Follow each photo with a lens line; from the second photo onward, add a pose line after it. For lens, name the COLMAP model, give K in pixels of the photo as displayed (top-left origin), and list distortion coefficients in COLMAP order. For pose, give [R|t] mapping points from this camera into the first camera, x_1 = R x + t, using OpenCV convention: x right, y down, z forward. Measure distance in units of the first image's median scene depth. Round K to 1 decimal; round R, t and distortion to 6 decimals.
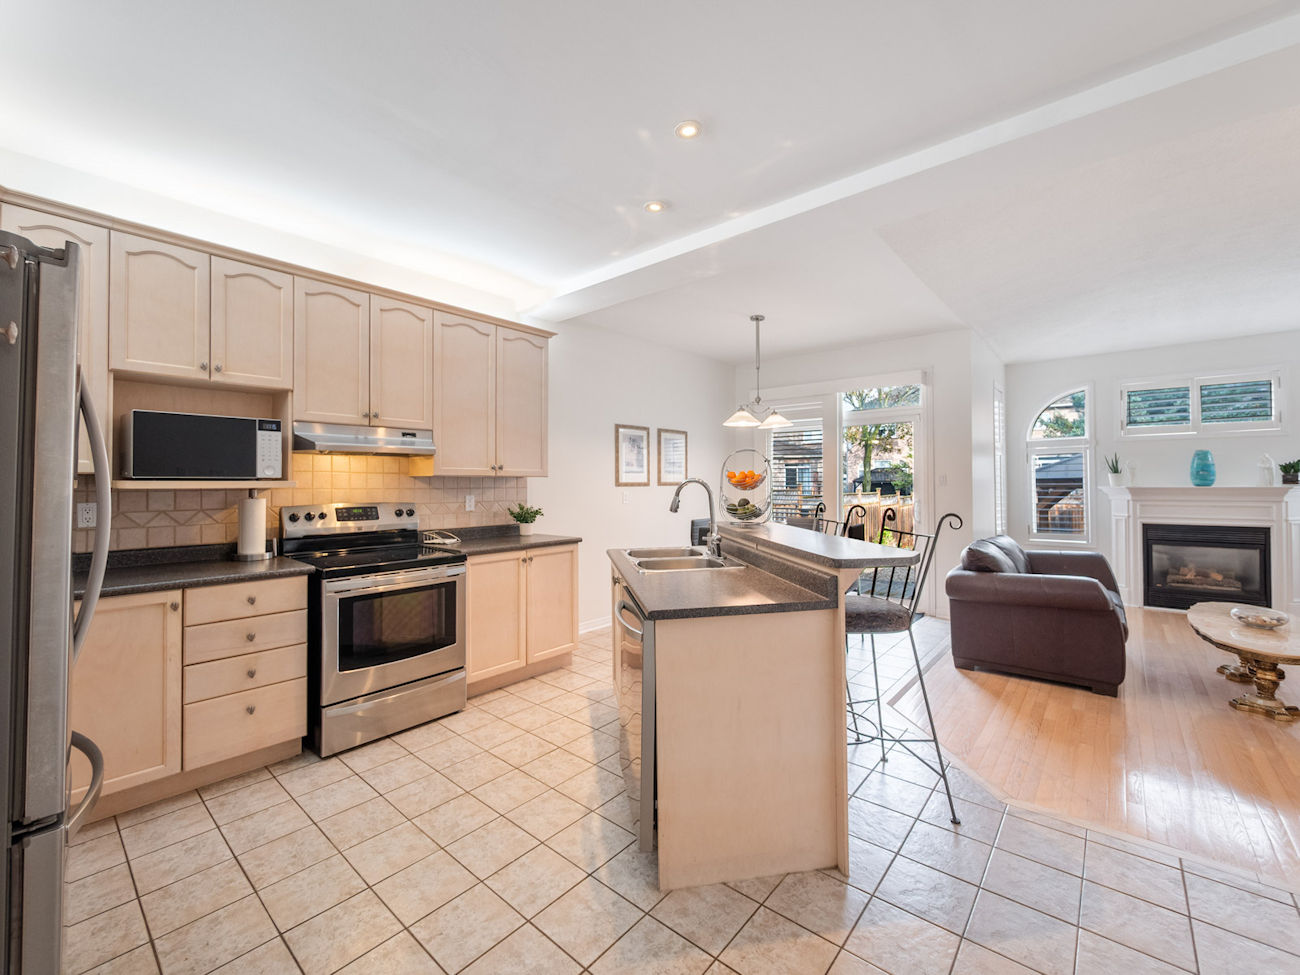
lens RADIAL K [[548.5, 0, 650.8], [0, 548.5, 477.3], [0, 0, 1]] dist [-0.006549, 0.000570]
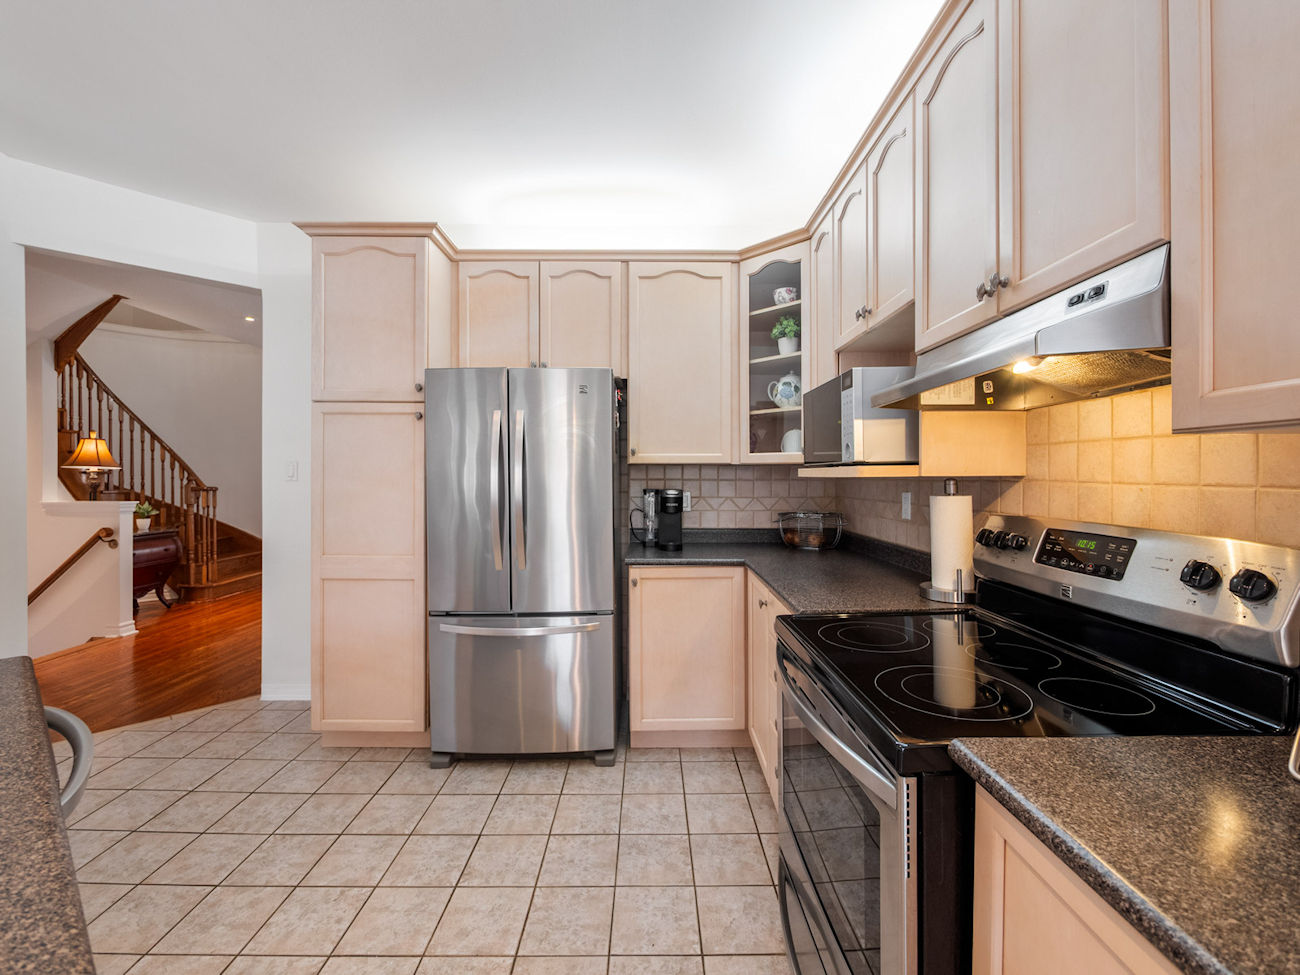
lens RADIAL K [[548.5, 0, 650.8], [0, 548.5, 477.3], [0, 0, 1]] dist [-0.006549, 0.000570]
pose [[-0.759499, 0.008308, -0.650455, -0.085568], [0.012380, 0.999922, -0.001683, 0.014419], [0.650391, -0.009331, -0.759543, 1.109139]]
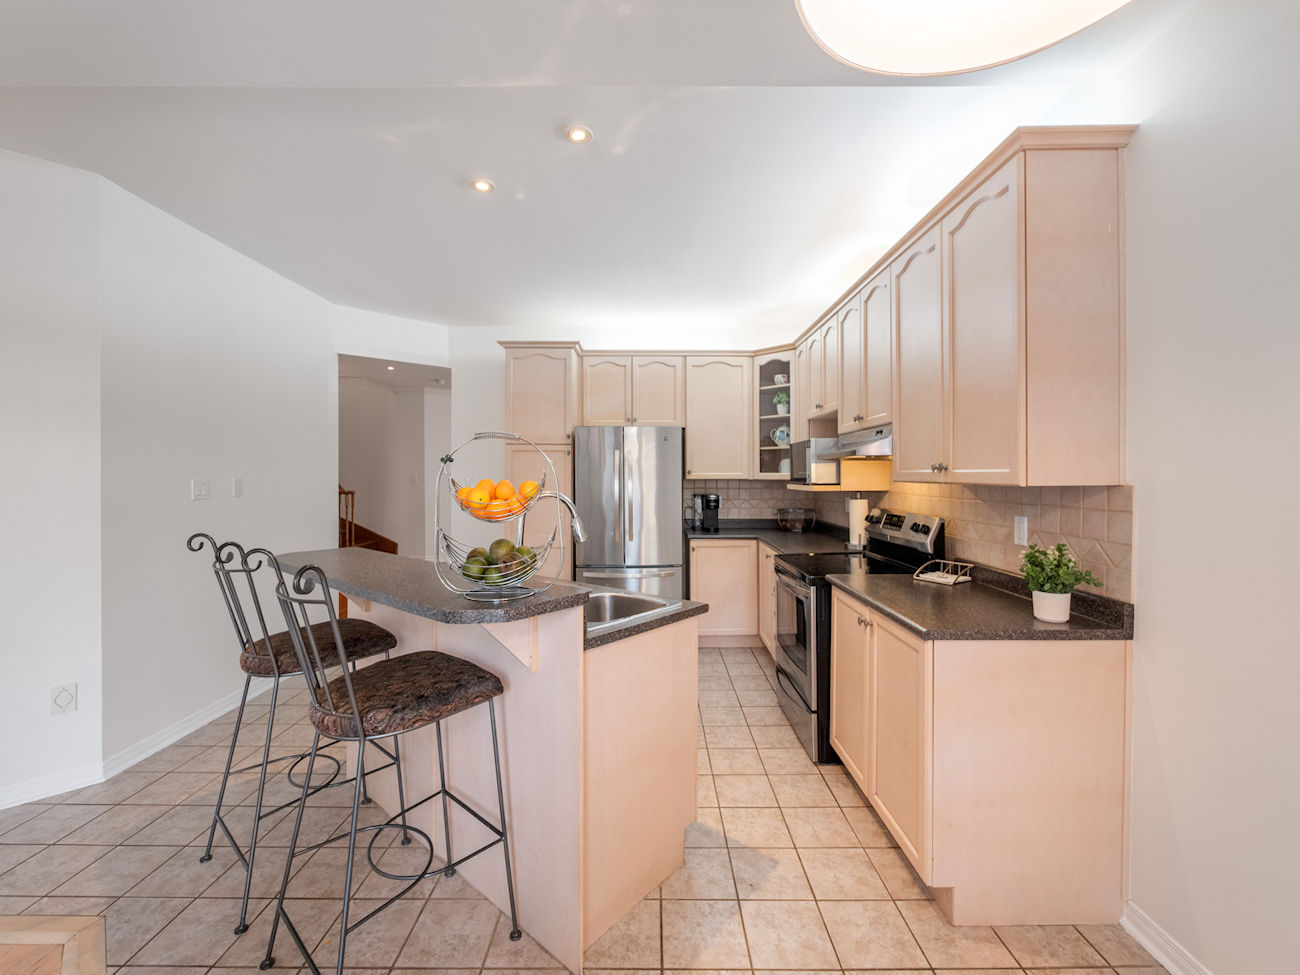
lens RADIAL K [[548.5, 0, 650.8], [0, 548.5, 477.3], [0, 0, 1]] dist [-0.006549, 0.000570]
pose [[-0.763304, 0.007639, -0.645994, 0.381302], [0.012168, 0.999923, -0.002552, -0.012046], [0.645924, -0.009808, -0.763338, 1.468205]]
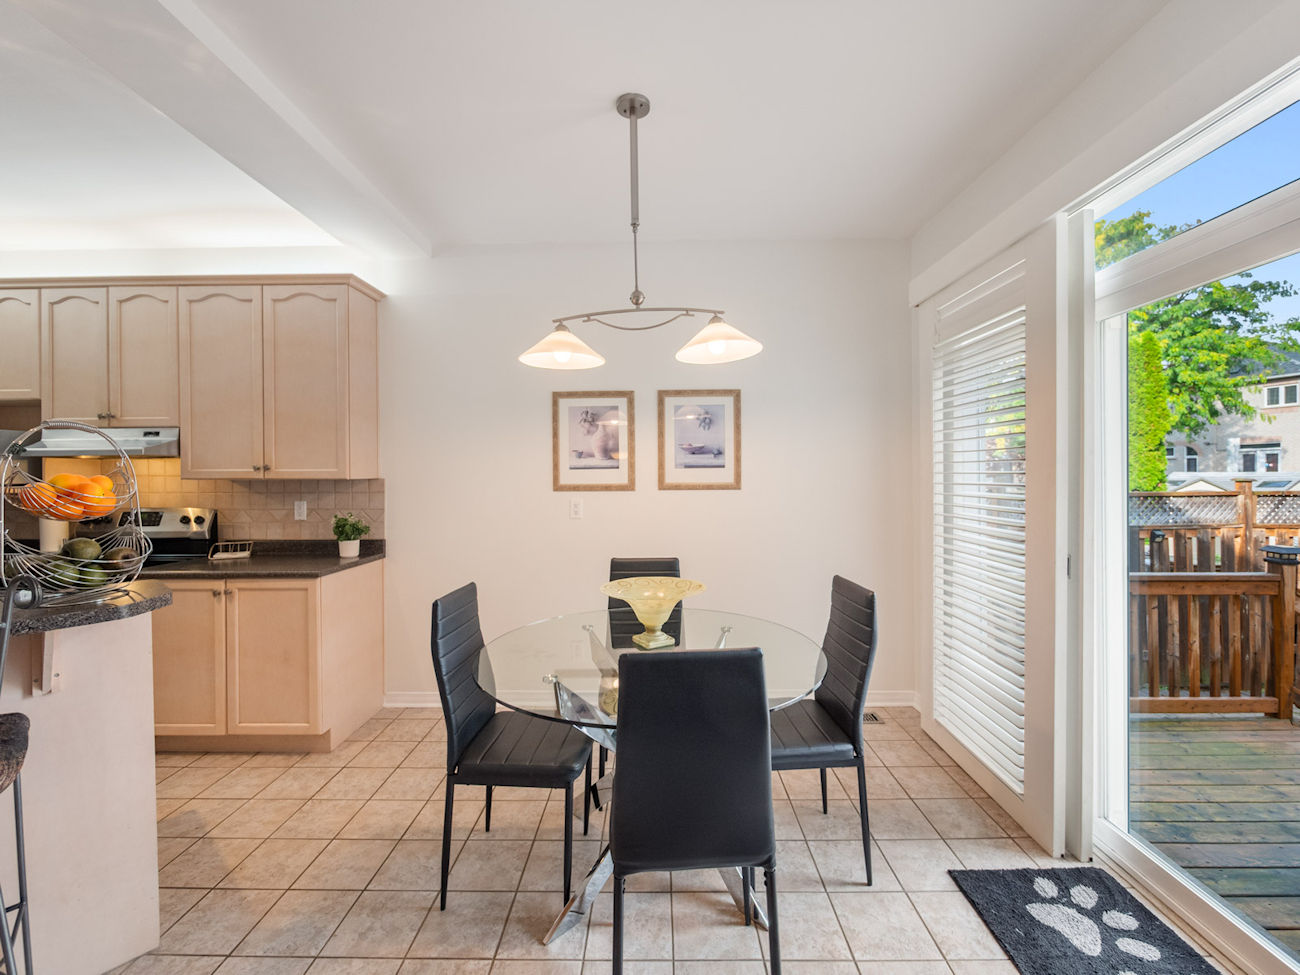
lens RADIAL K [[548.5, 0, 650.8], [0, 548.5, 477.3], [0, 0, 1]] dist [-0.006549, 0.000570]
pose [[0.638895, 0.004984, -0.769278, 0.793993], [0.010581, 0.999827, 0.015266, -0.012266], [0.769221, -0.017894, 0.638732, 1.096972]]
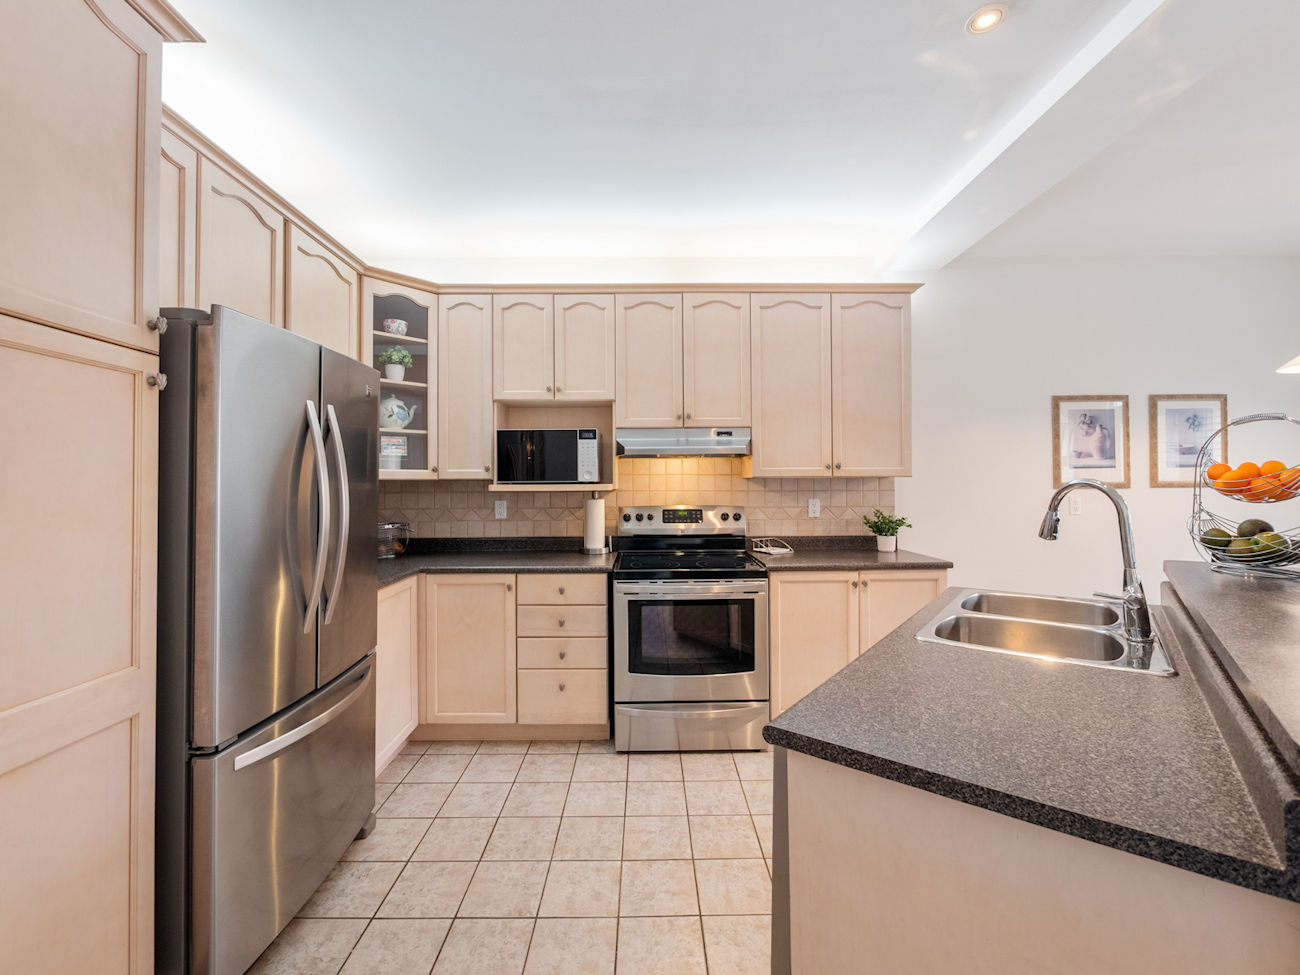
lens RADIAL K [[548.5, 0, 650.8], [0, 548.5, 477.3], [0, 0, 1]] dist [-0.006549, 0.000570]
pose [[0.656083, -0.008391, -0.754642, 0.188403], [0.011557, 0.999933, -0.001070, -0.004053], [0.754601, -0.008019, 0.656135, 0.302208]]
